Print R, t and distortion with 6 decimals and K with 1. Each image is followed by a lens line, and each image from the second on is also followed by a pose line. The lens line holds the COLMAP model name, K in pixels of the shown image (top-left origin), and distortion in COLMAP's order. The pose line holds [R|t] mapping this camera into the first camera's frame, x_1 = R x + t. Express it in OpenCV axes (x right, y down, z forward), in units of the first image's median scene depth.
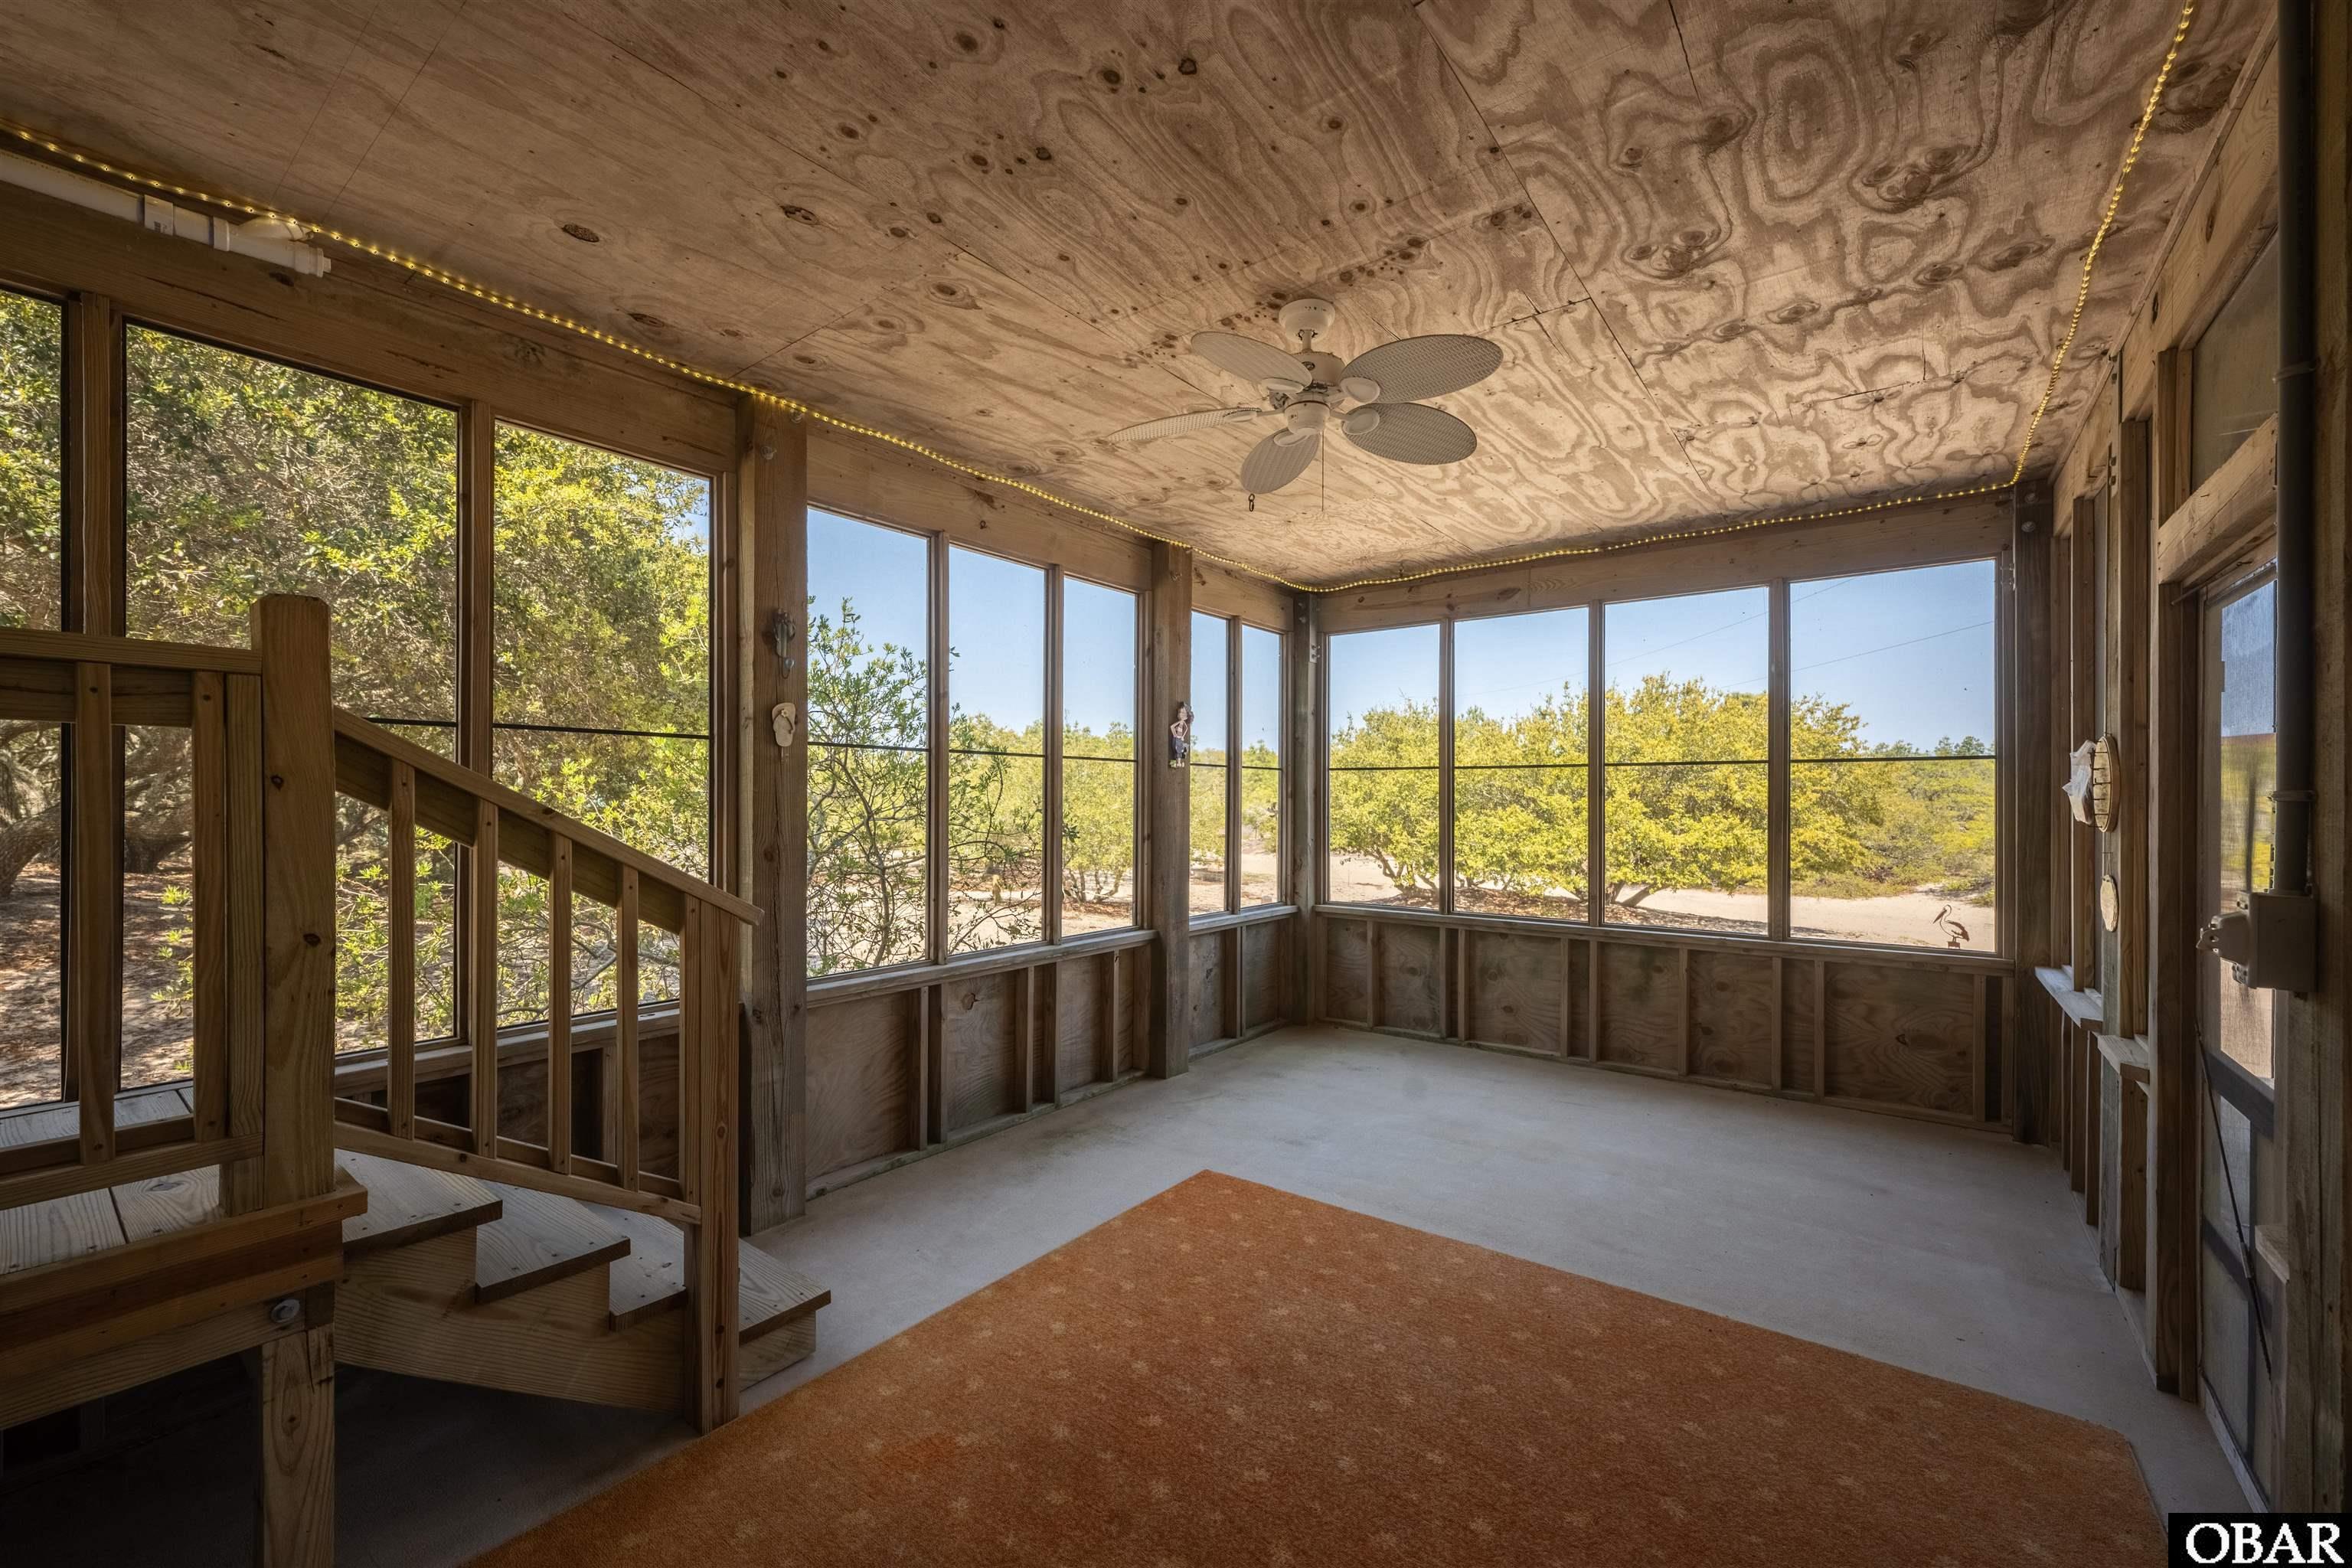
lens RADIAL K [[939.3, 0, 1178.8], [0, 939.3, 781.7], [0, 0, 1]] dist [-0.000829, -0.000046]
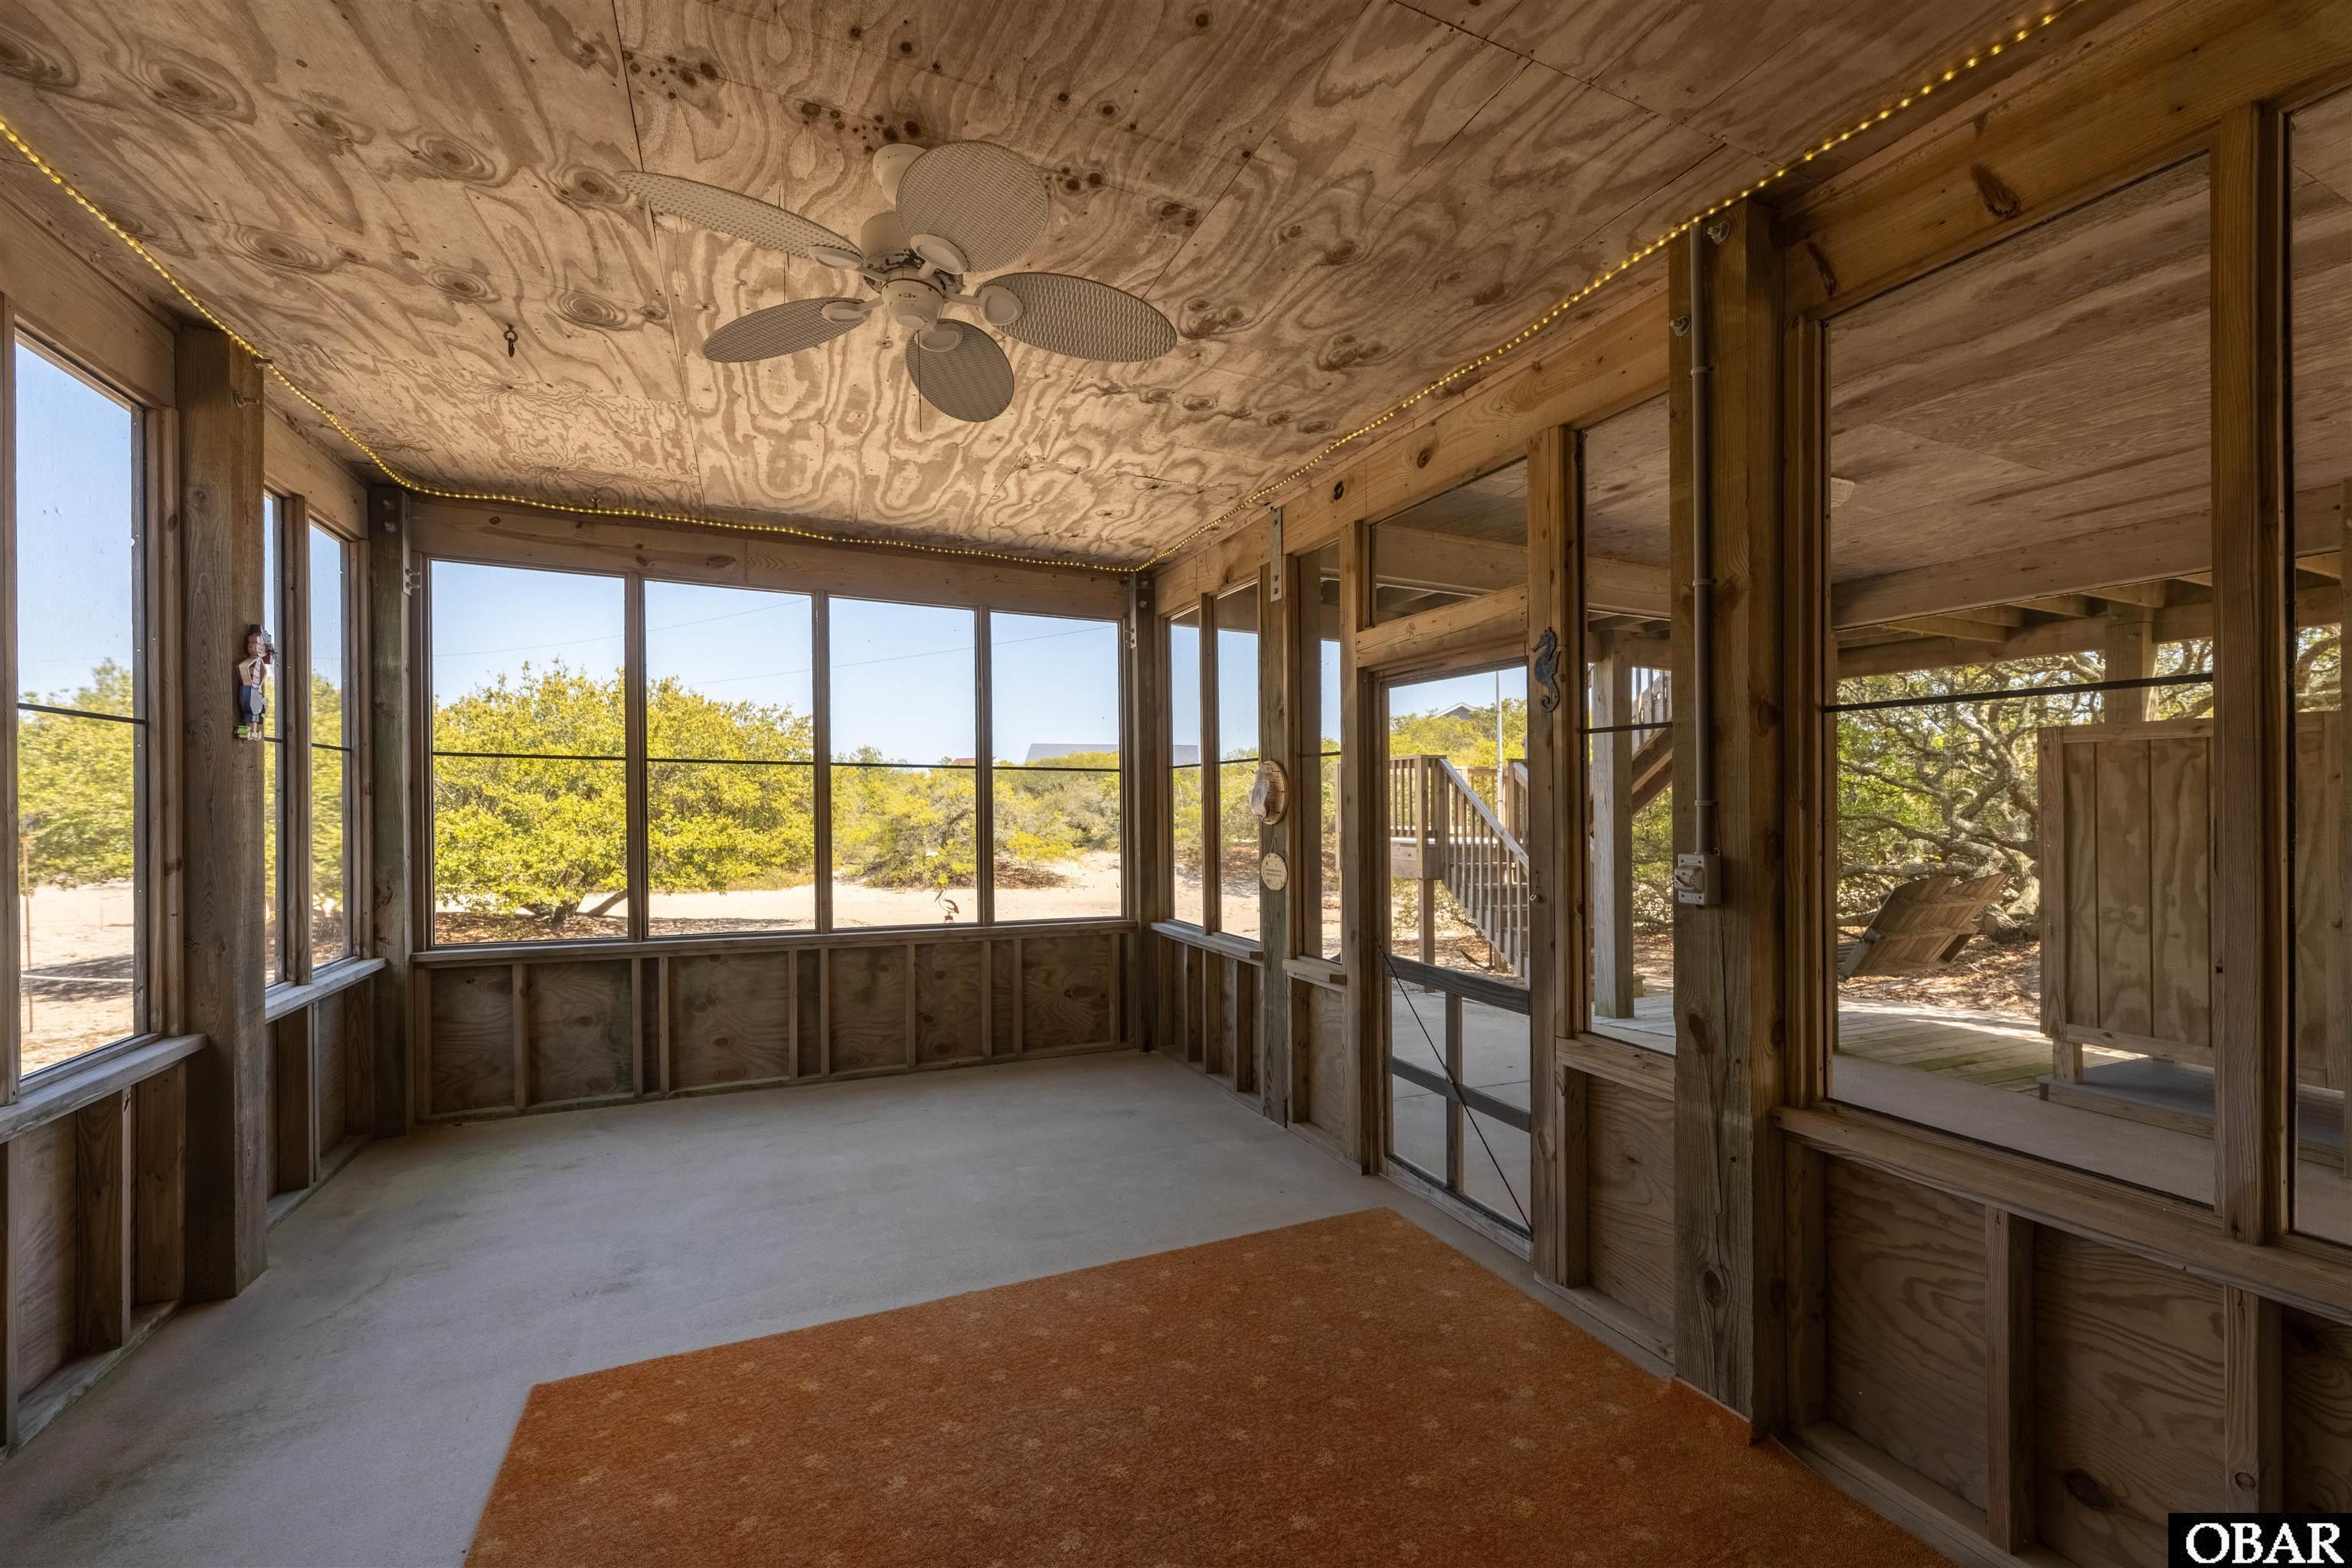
lens RADIAL K [[948.5, 0, 1180.0], [0, 948.5, 788.0], [0, 0, 1]] dist [-0.000219, 0.000127]
pose [[0.477167, 0.017022, 0.878648, -0.292583], [-0.023063, 0.999711, -0.006842, 0.006268], [-0.878510, -0.016999, 0.477422, 0.287810]]
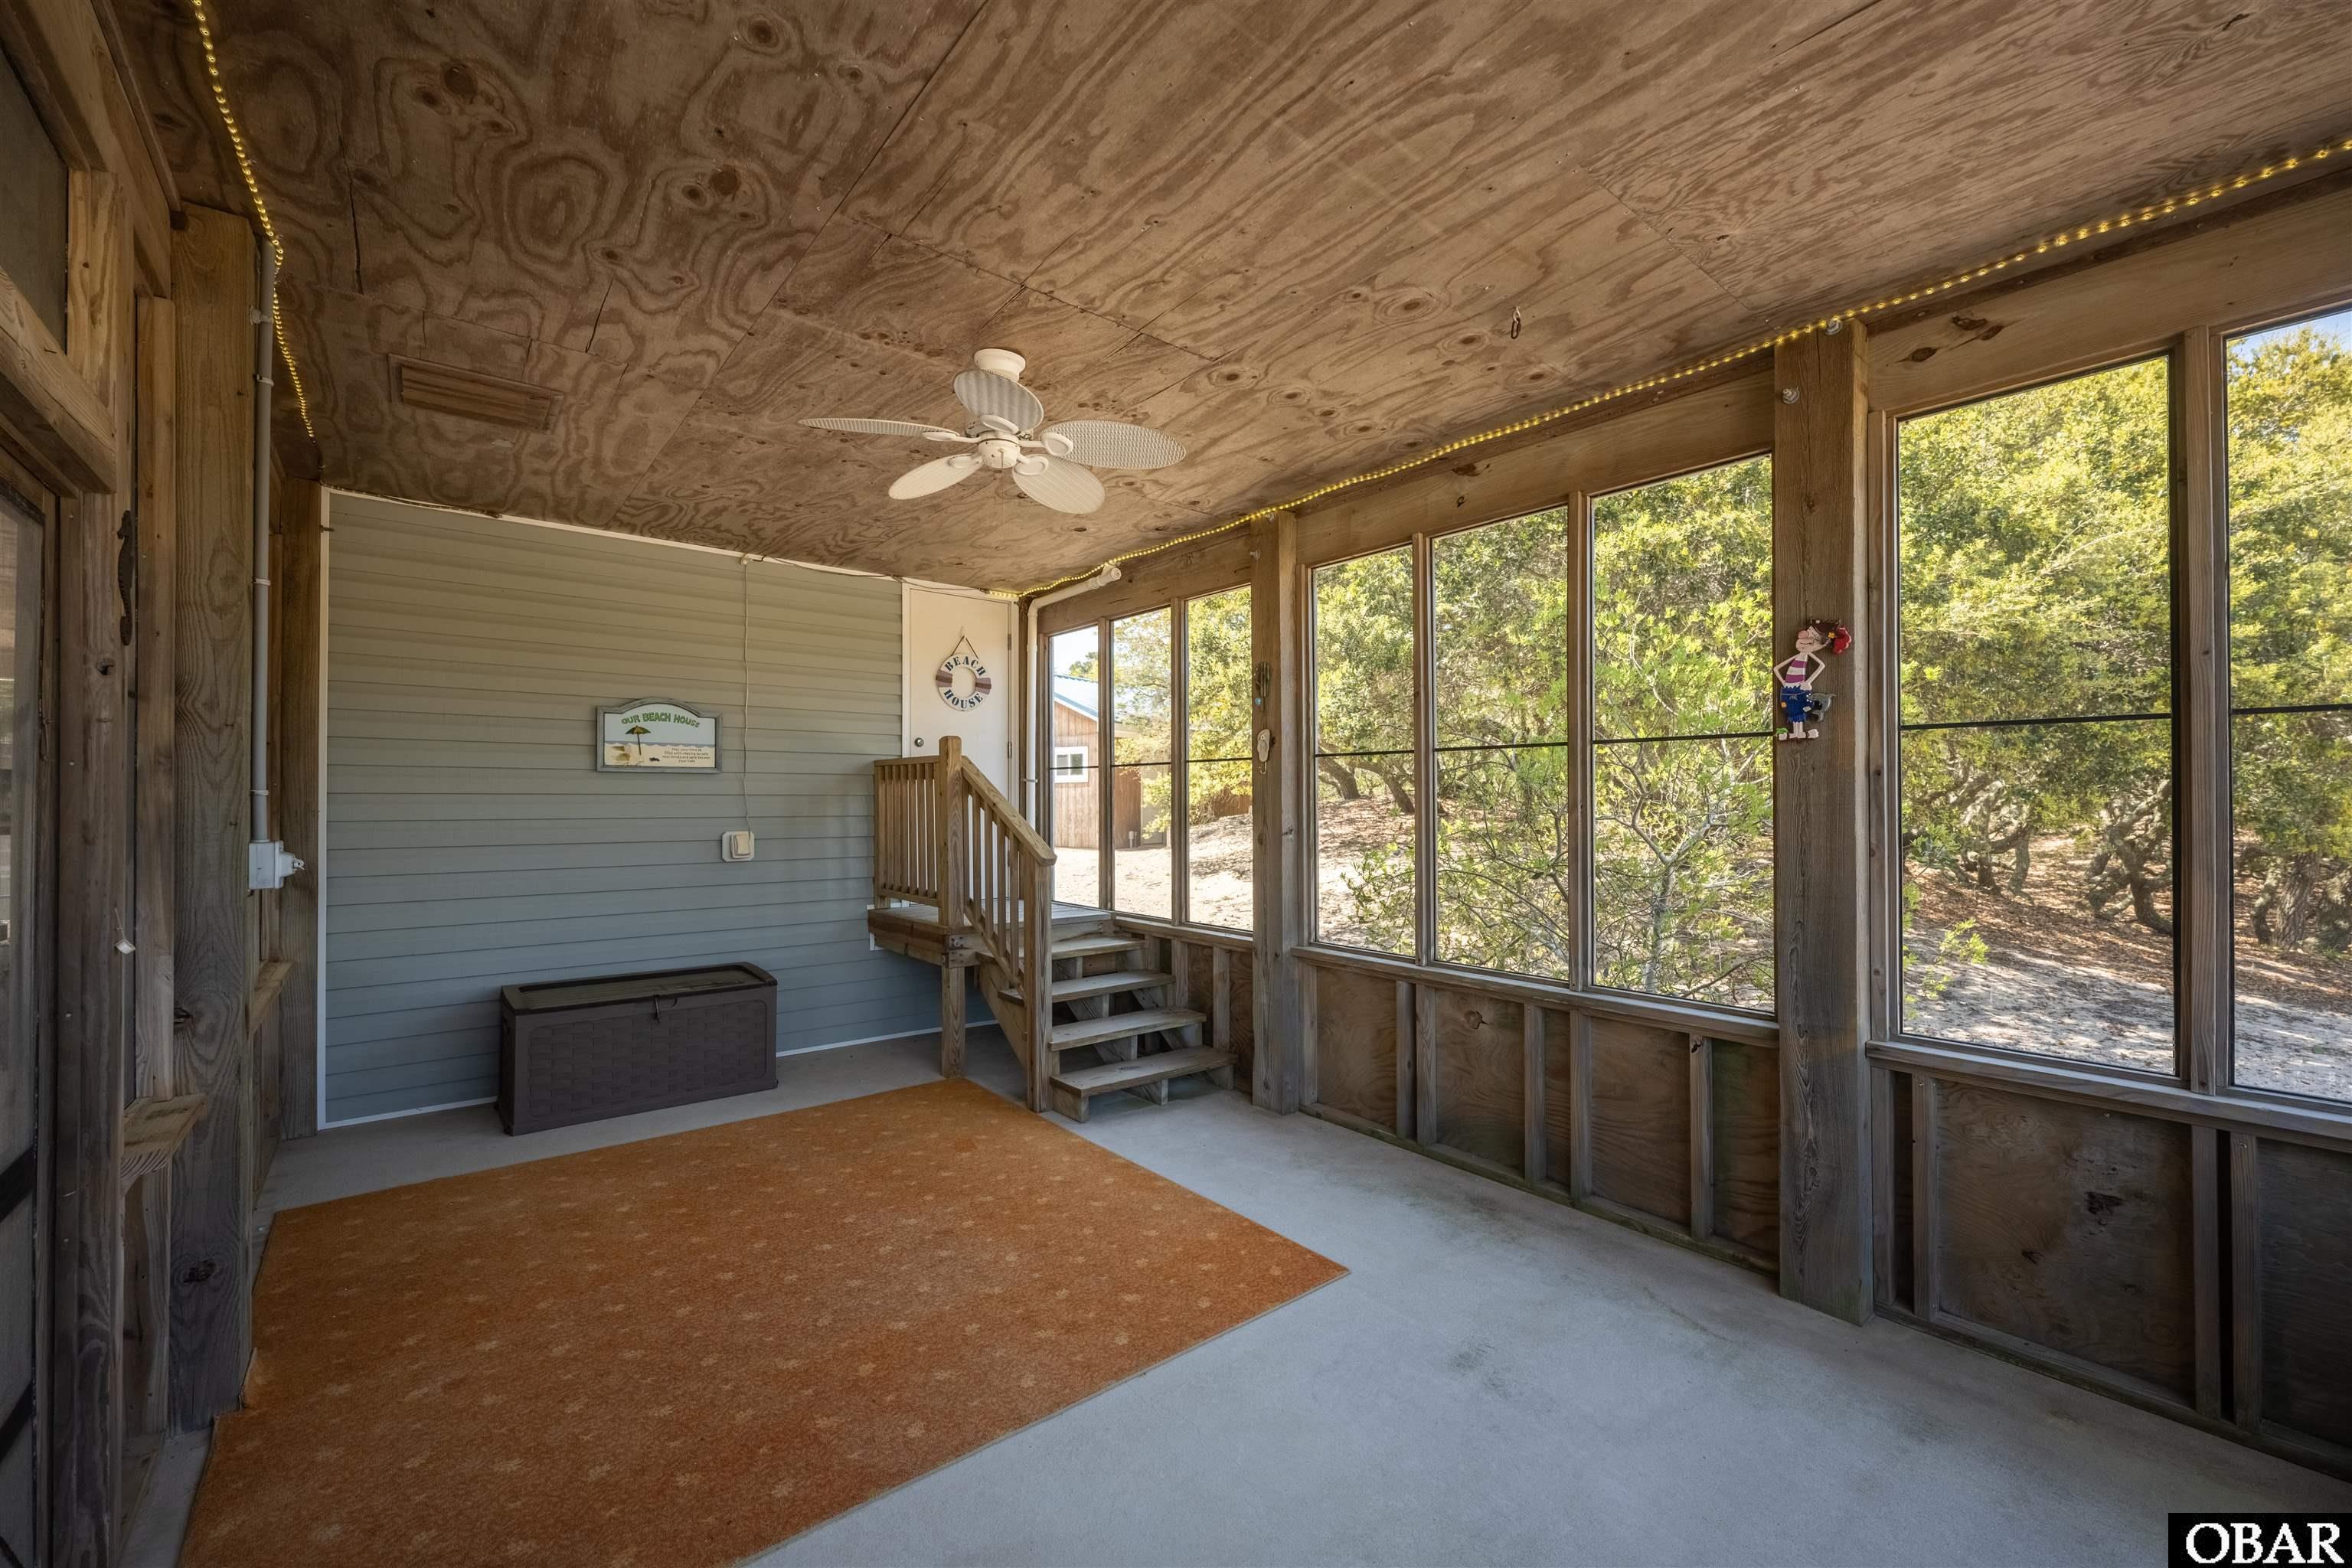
lens RADIAL K [[939.9, 0, 1173.5], [0, 939.9, 773.1], [0, 0, 1]] dist [-0.001668, -0.000061]
pose [[-0.231726, -0.032274, -0.972246, 0.744889], [0.016273, 0.999181, -0.037047, 0.022450], [0.972645, -0.024406, -0.231011, 0.932043]]
